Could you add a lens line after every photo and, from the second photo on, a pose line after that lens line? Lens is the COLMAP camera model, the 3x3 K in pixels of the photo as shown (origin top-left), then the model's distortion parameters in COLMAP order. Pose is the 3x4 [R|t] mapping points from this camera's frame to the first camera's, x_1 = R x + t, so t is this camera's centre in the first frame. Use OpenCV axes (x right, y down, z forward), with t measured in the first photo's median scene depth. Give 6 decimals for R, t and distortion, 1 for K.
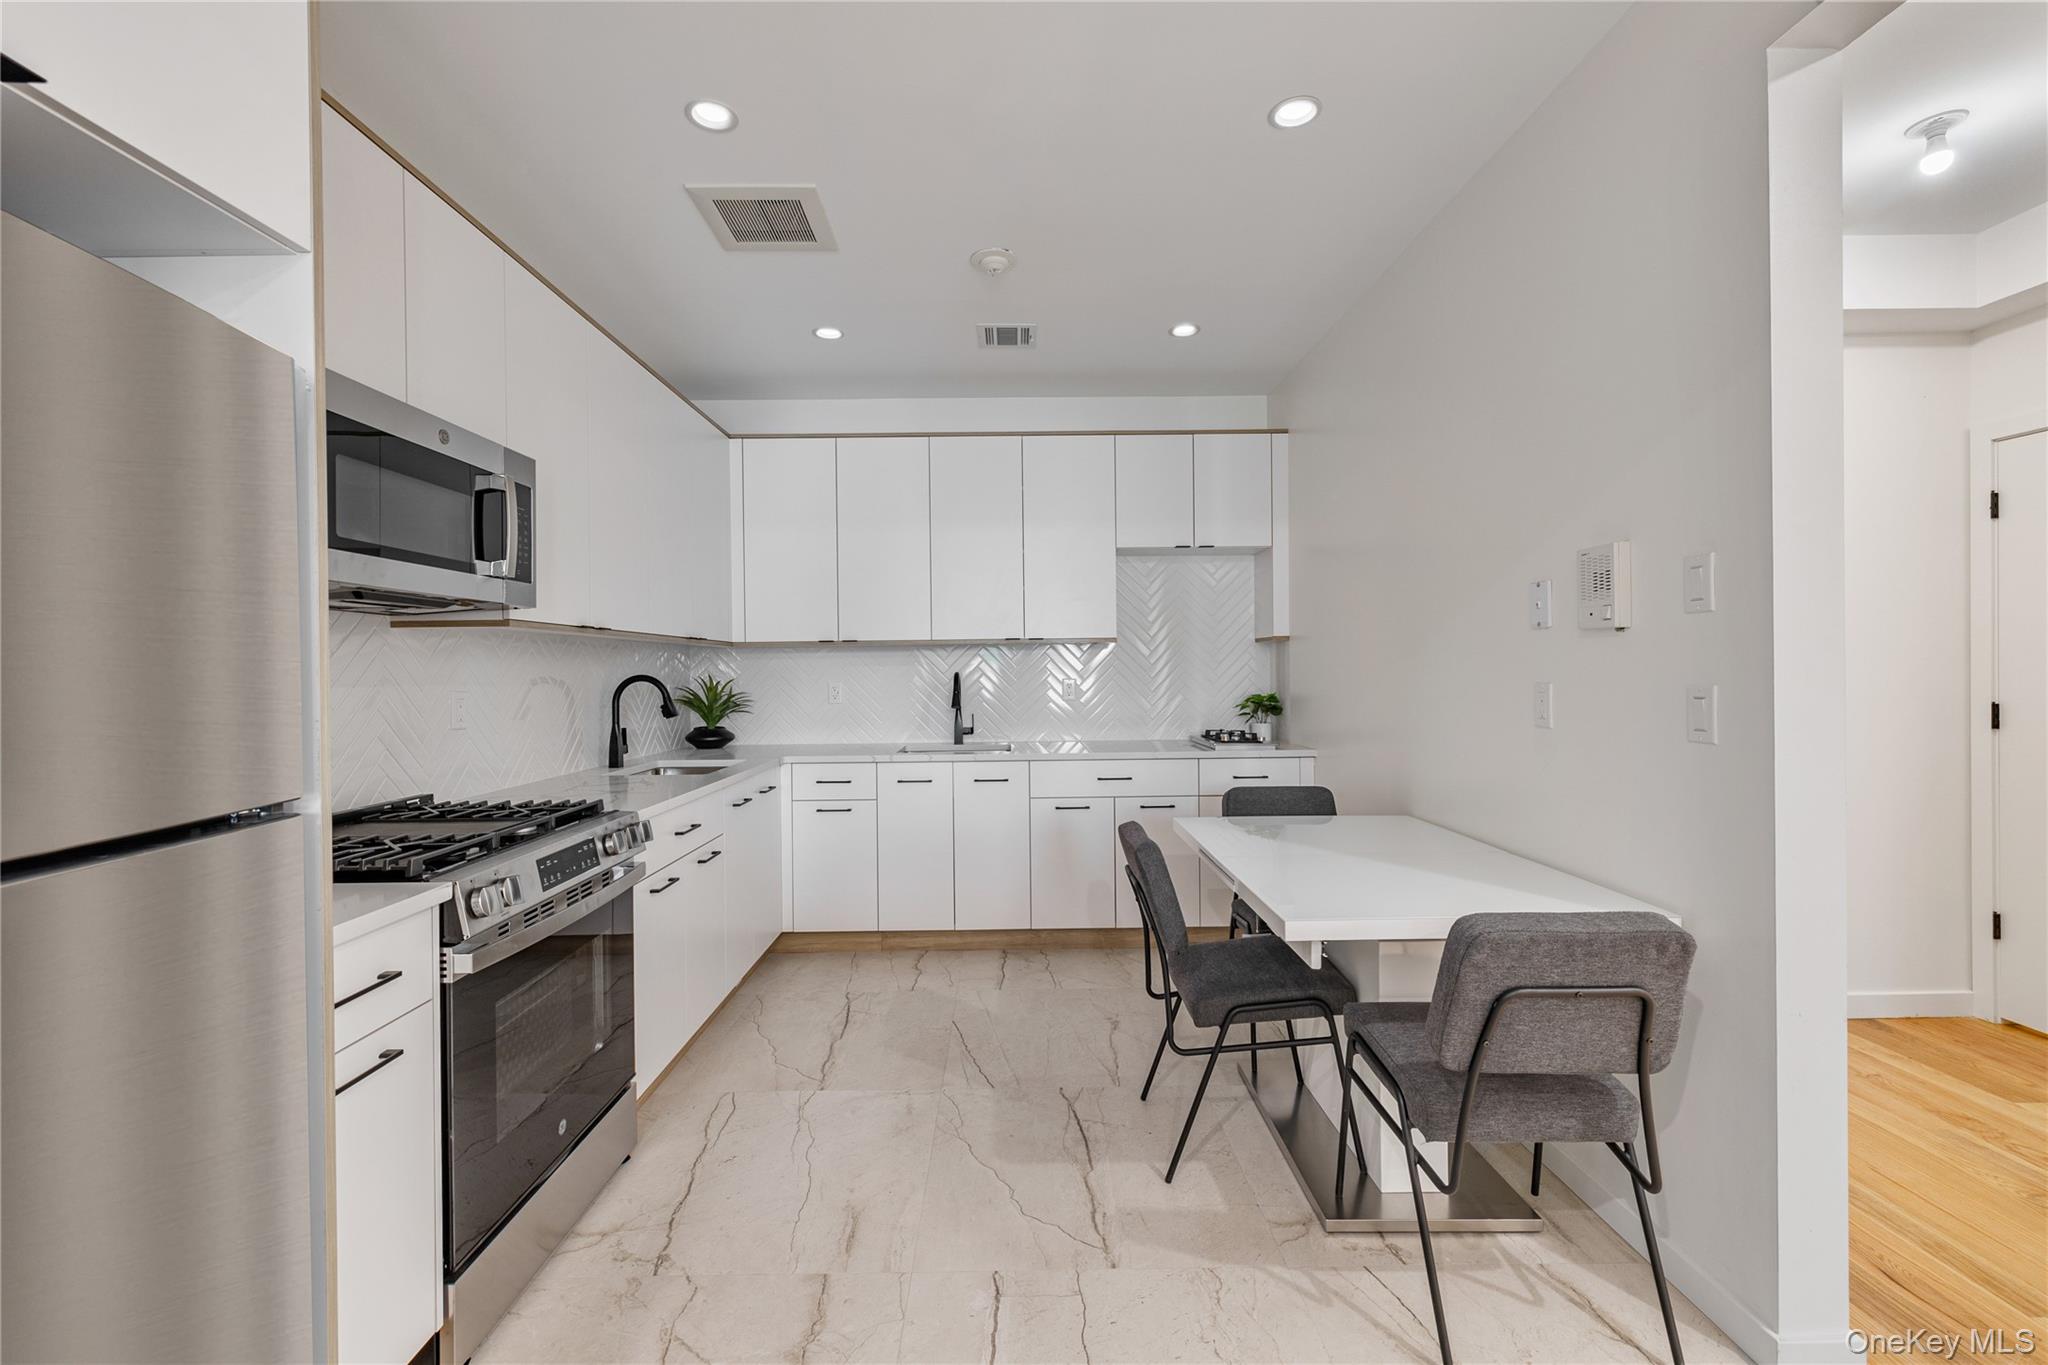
lens RADIAL K [[862.4, 0, 1021.5], [0, 862.4, 672.7], [0, 0, 1]] dist [0.002697, 0.000222]
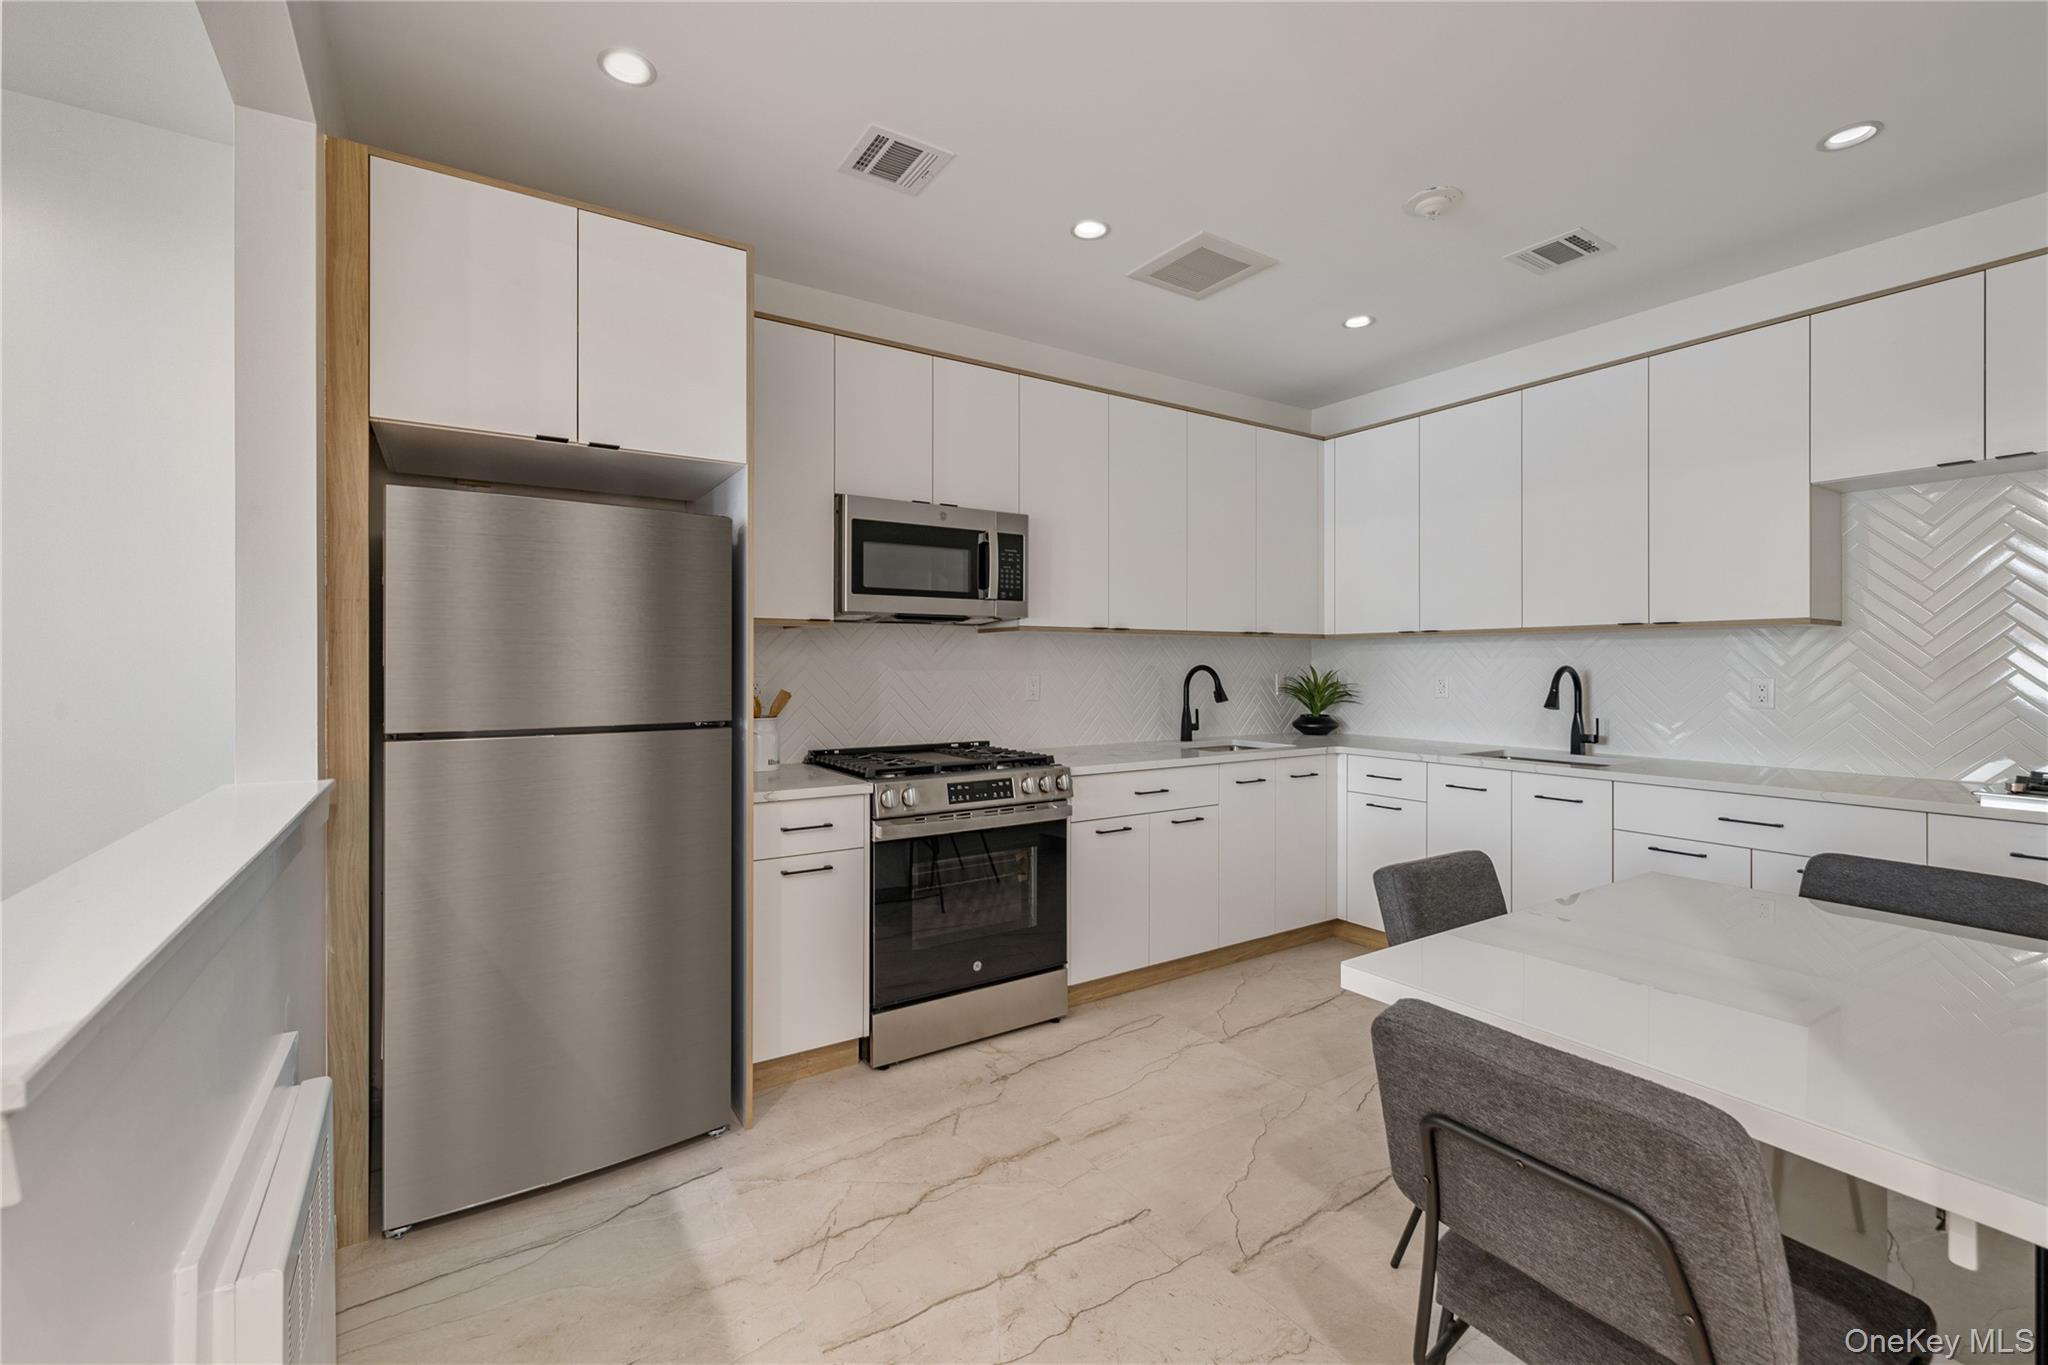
lens RADIAL K [[896.3, 0, 1033.2], [0, 896.3, 662.6], [0, 0, 1]] dist [0.001979, -0.000130]
pose [[0.527969, 0.008396, -0.849222, 0.640786], [-0.006859, 0.999961, 0.005622, -0.008316], [0.849236, 0.002856, 0.528006, 0.198235]]
